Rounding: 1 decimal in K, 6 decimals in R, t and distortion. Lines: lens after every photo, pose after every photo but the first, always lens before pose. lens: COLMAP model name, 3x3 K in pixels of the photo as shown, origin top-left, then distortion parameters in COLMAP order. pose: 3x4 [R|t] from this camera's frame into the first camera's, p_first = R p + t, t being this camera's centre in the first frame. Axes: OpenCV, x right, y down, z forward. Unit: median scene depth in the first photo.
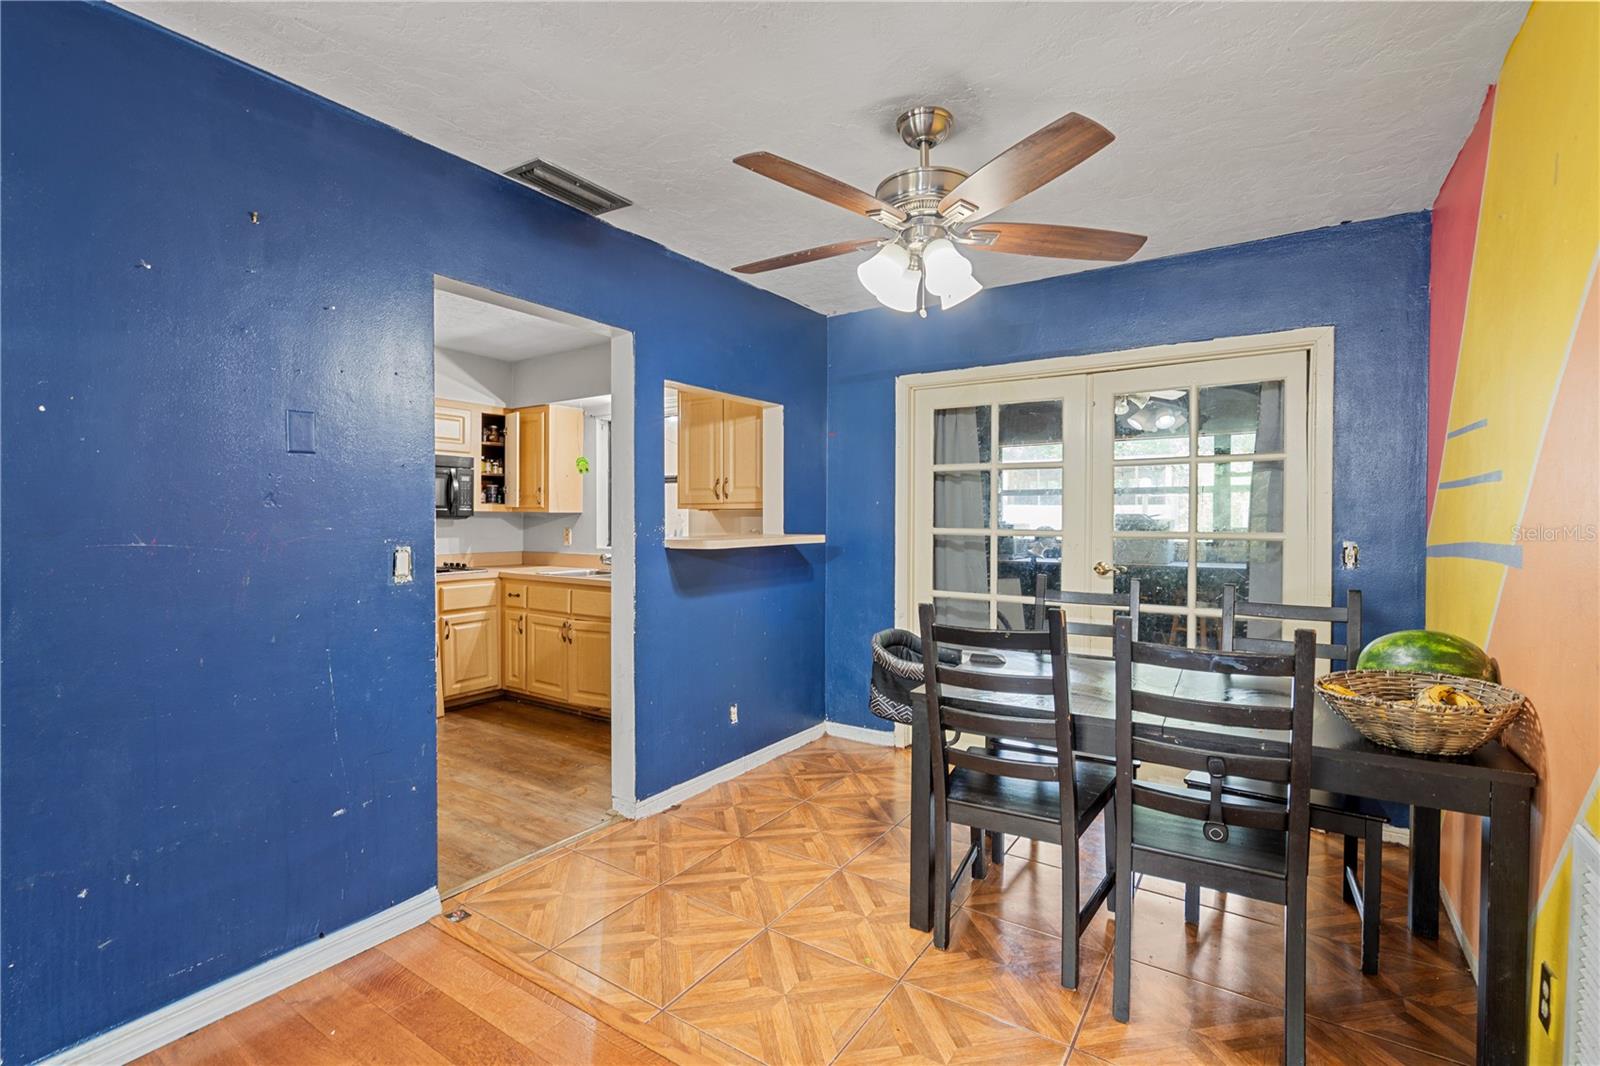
lens RADIAL K [[727.5, 0, 798.8], [0, 727.5, 533.1], [0, 0, 1]] dist [0.002984, 0.000611]
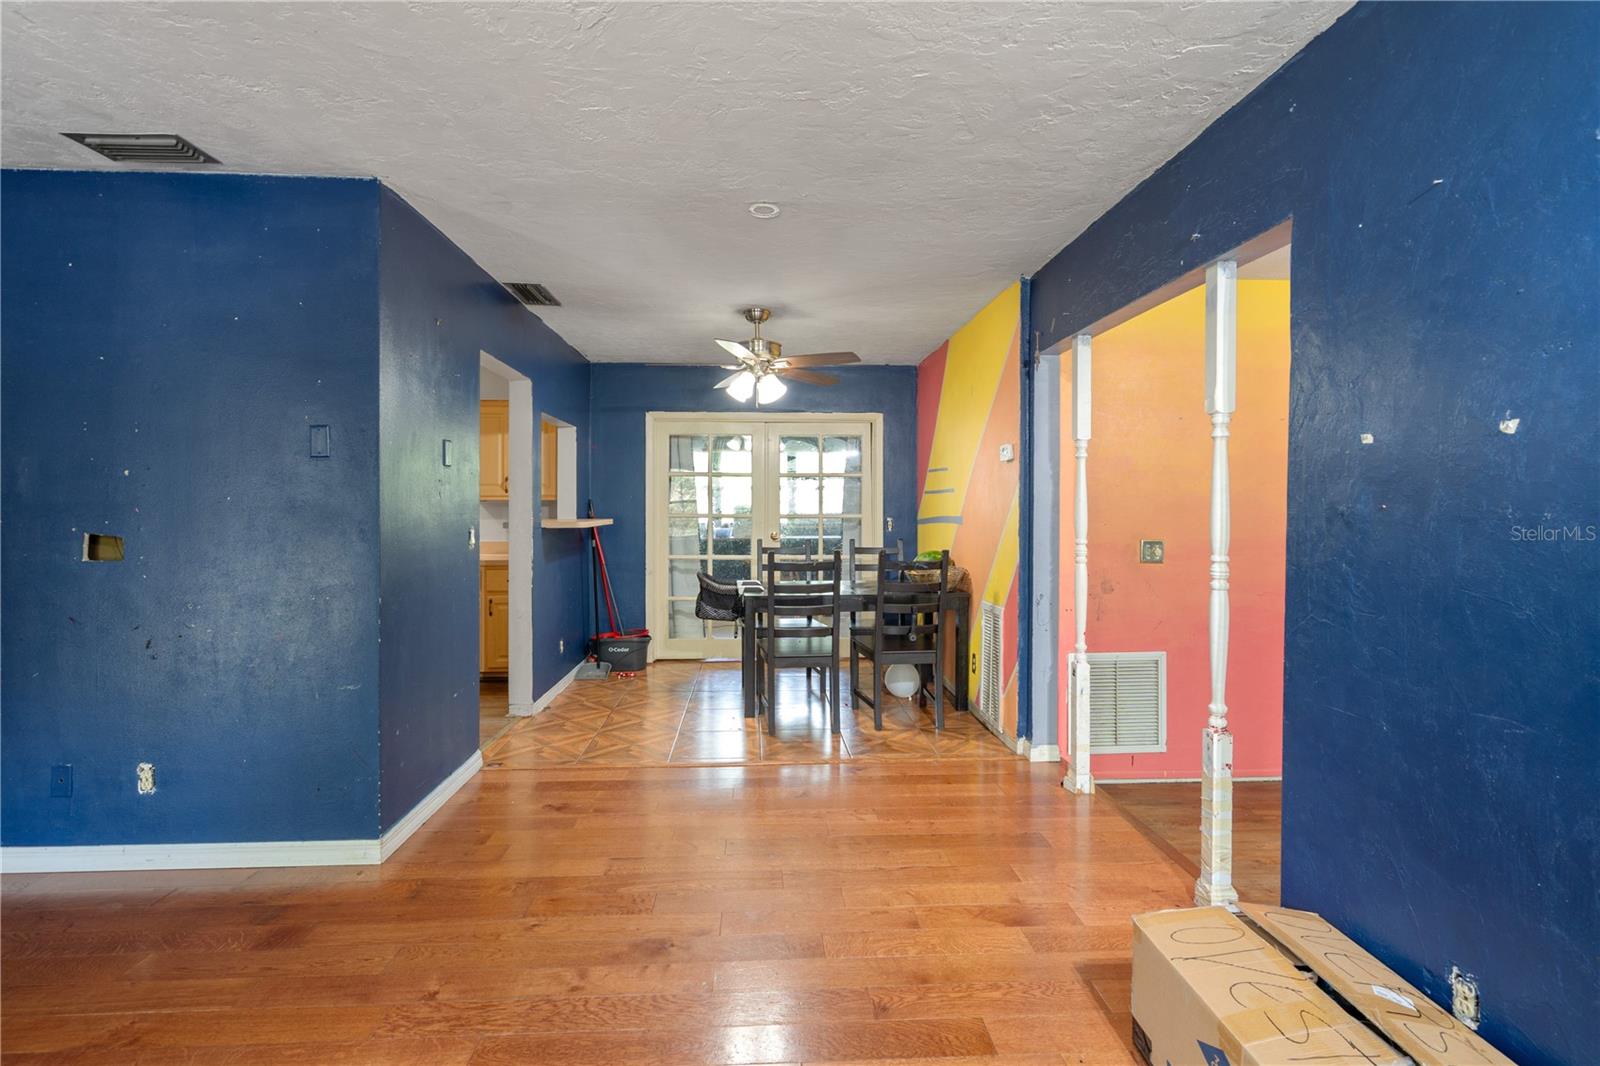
lens RADIAL K [[727.5, 0, 798.3], [0, 727.5, 522.5], [0, 0, 1]] dist [0.002984, 0.000611]
pose [[0.799324, -0.015649, 0.600697, -0.739525], [0.014619, 0.999871, 0.006596, 0.007946], [-0.600723, 0.003509, 0.799450, -0.530977]]
